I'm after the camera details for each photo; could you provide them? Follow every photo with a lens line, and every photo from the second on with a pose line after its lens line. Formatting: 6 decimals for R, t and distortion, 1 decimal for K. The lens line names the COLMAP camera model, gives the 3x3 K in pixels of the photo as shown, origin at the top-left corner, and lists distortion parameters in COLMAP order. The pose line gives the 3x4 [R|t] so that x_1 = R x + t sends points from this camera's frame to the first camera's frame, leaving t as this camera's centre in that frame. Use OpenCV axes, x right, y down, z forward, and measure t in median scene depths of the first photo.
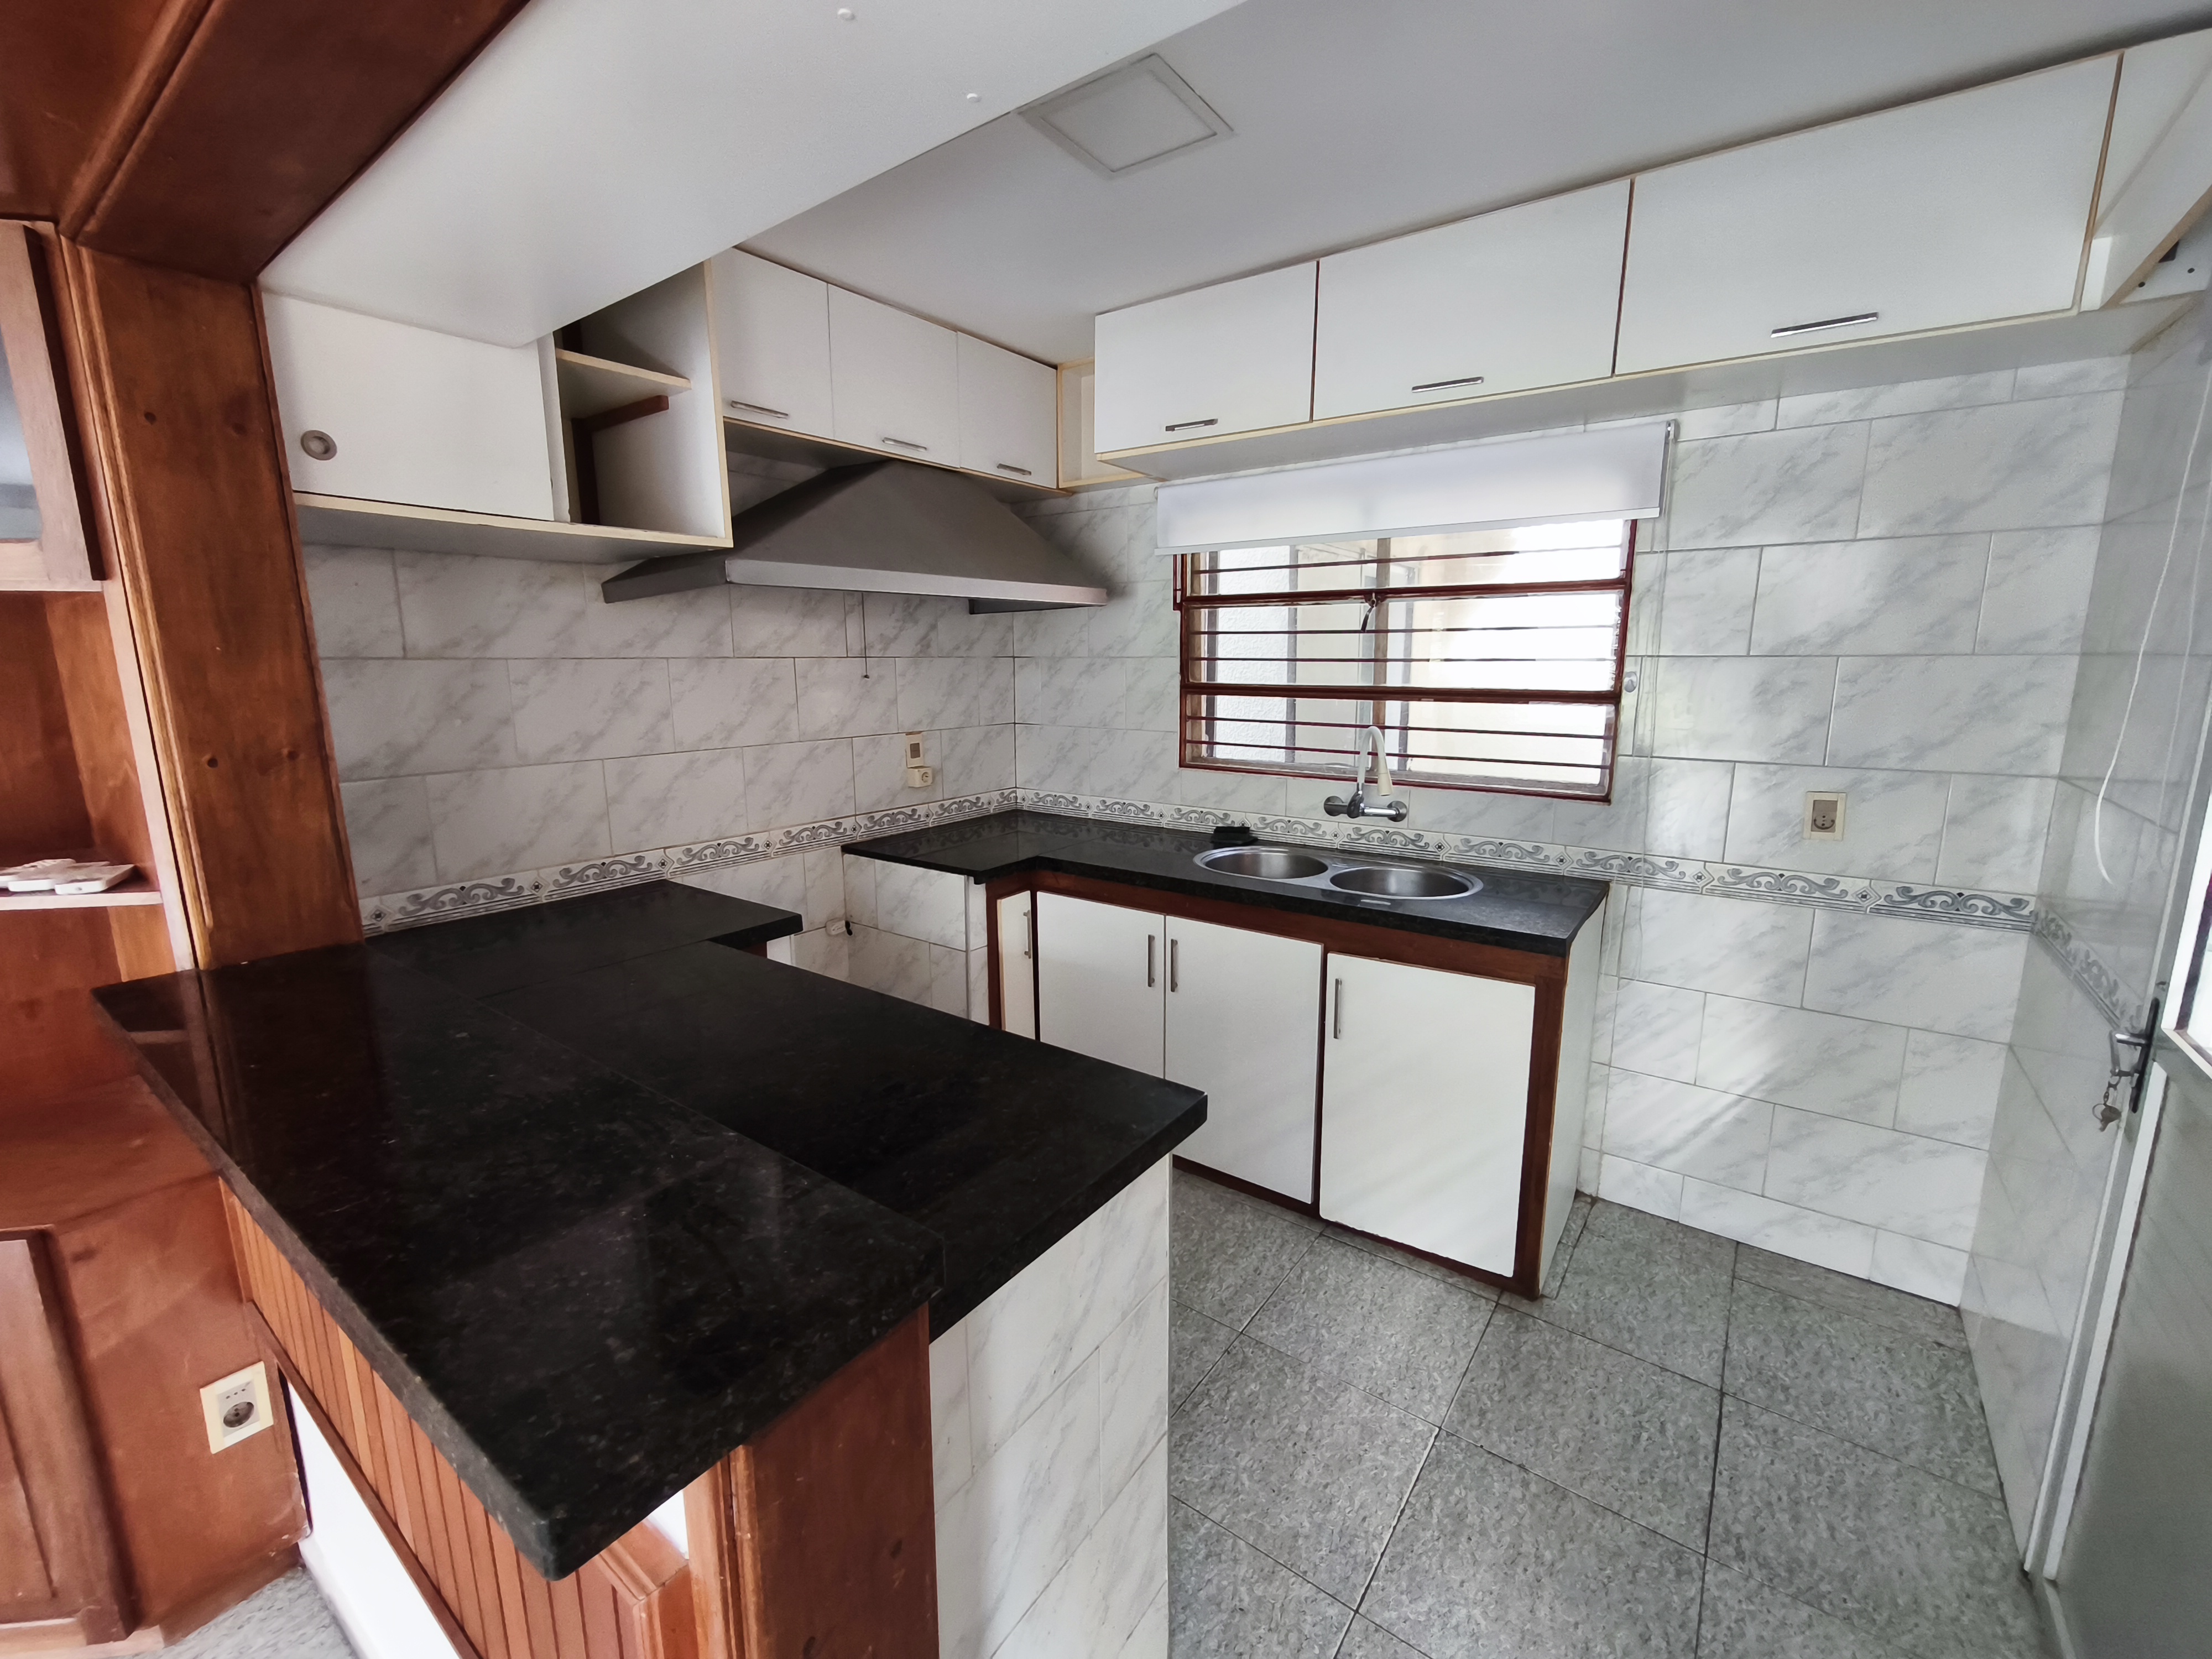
lens RADIAL K [[903.0, 0, 1107.9], [0, 903.0, 824.7], [0, 0, 1]] dist [-0.004163, 0.000357]
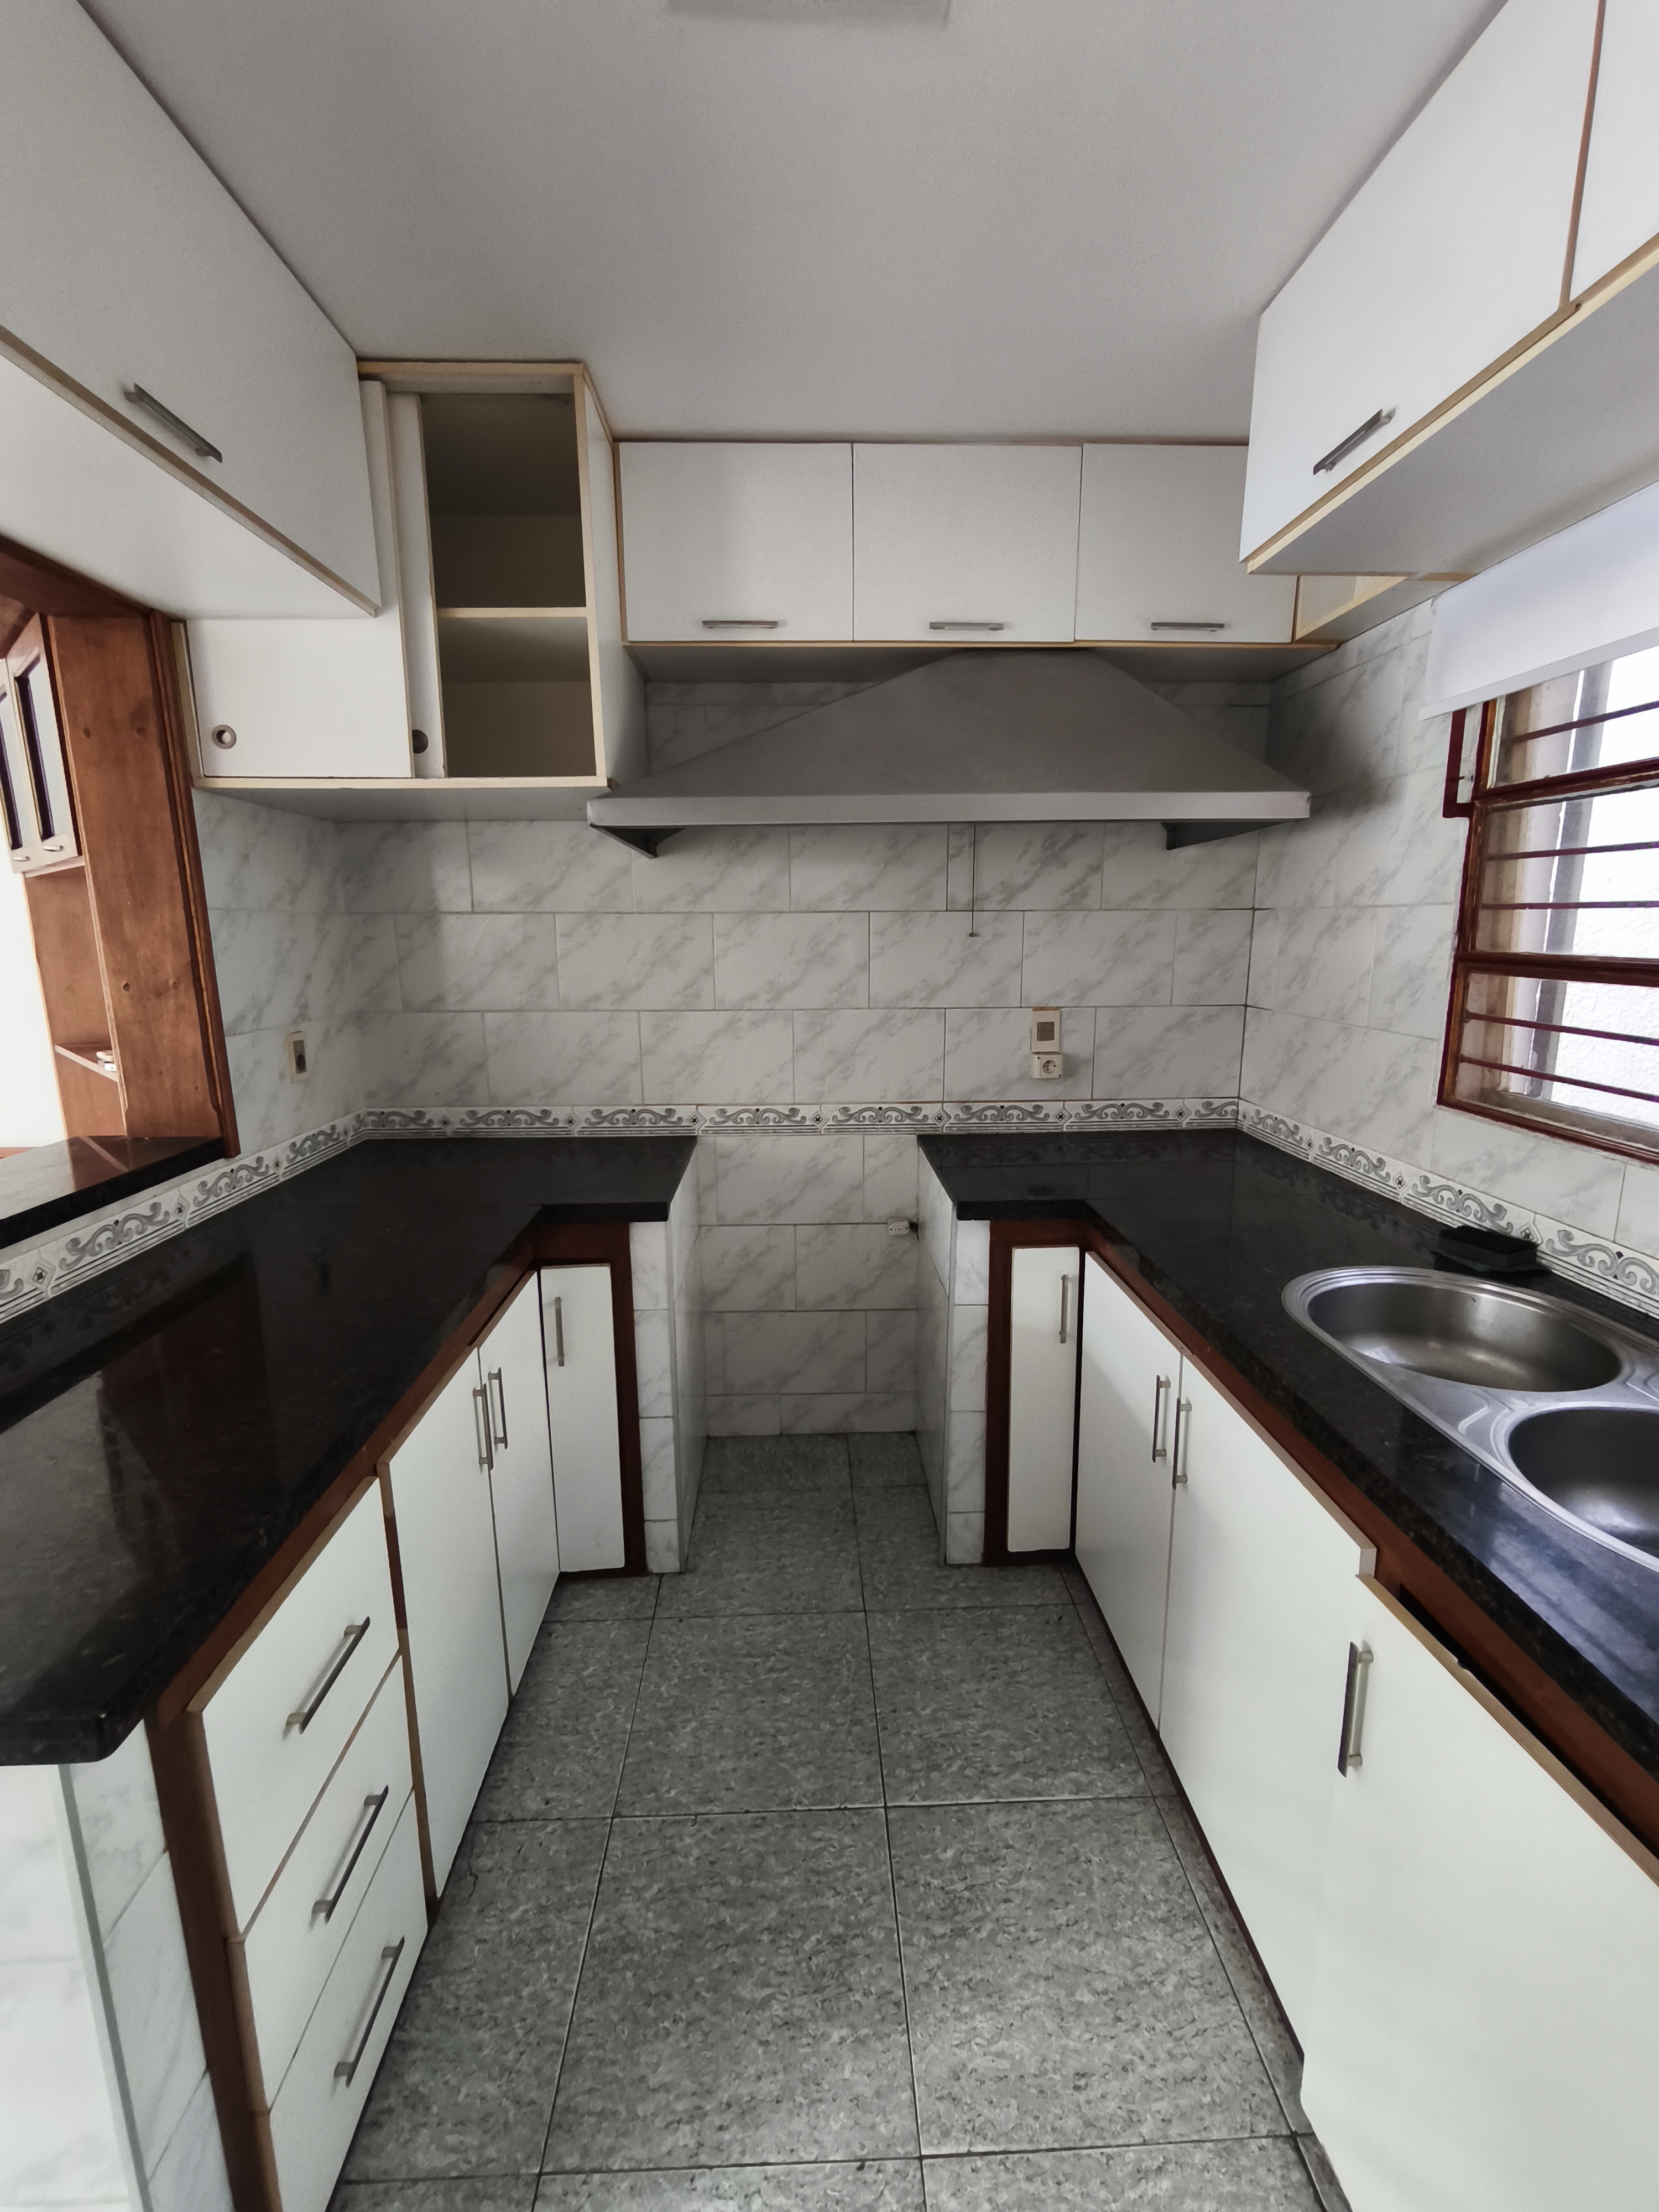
lens RADIAL K [[903.0, 0, 828.1], [0, 903.0, 1096.7], [0, 0, 1]] dist [-0.004163, 0.000357]
pose [[0.623934, 0.144563, -0.767990, 0.289773], [-0.137887, 0.987688, 0.073895, -0.061477], [0.769217, 0.059790, 0.636185, 0.388169]]
